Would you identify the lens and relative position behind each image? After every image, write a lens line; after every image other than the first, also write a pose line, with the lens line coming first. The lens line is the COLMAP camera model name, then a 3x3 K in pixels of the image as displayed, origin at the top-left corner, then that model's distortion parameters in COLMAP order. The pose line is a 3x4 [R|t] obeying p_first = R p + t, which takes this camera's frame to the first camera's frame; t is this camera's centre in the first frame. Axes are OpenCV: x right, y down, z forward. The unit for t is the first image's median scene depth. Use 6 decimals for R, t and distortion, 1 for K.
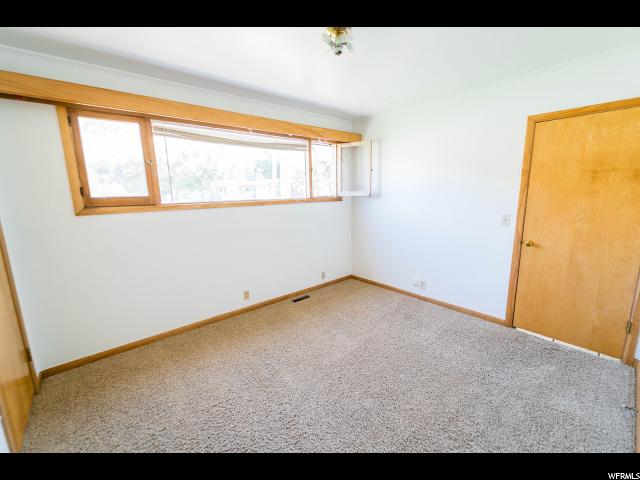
lens RADIAL K [[259.6, 0, 308.5], [0, 259.6, 238.6], [0, 0, 1]] dist [0.001921, 0.000255]
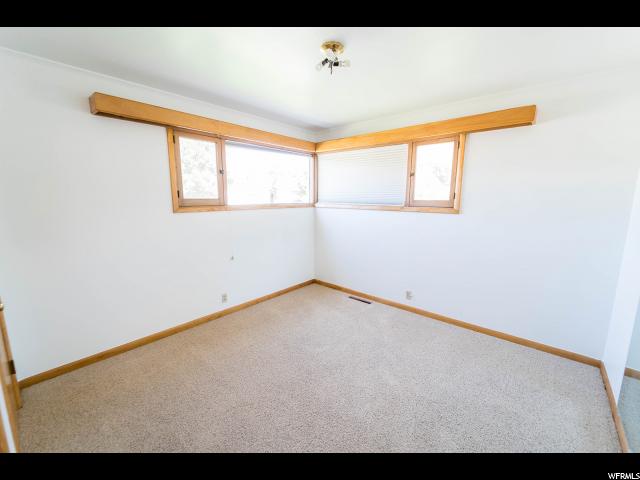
lens RADIAL K [[259.6, 0, 308.5], [0, 259.6, 238.6], [0, 0, 1]] dist [0.001921, 0.000255]
pose [[0.986246, -0.000904, 0.165279, -0.442656], [0.005399, 0.999628, -0.026752, 0.073615], [-0.165193, 0.027276, 0.985884, -0.347069]]
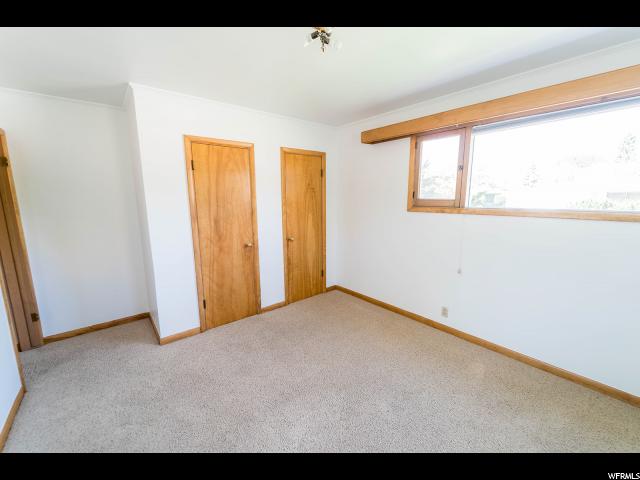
lens RADIAL K [[259.2, 0, 305.8], [0, 259.2, 242.5], [0, 0, 1]] dist [-0.000262, -0.000210]
pose [[0.005948, 0.193100, -0.981161, 0.551948], [-0.186183, 0.964236, 0.188640, -0.086828], [0.982497, 0.181554, 0.041687, 0.416891]]
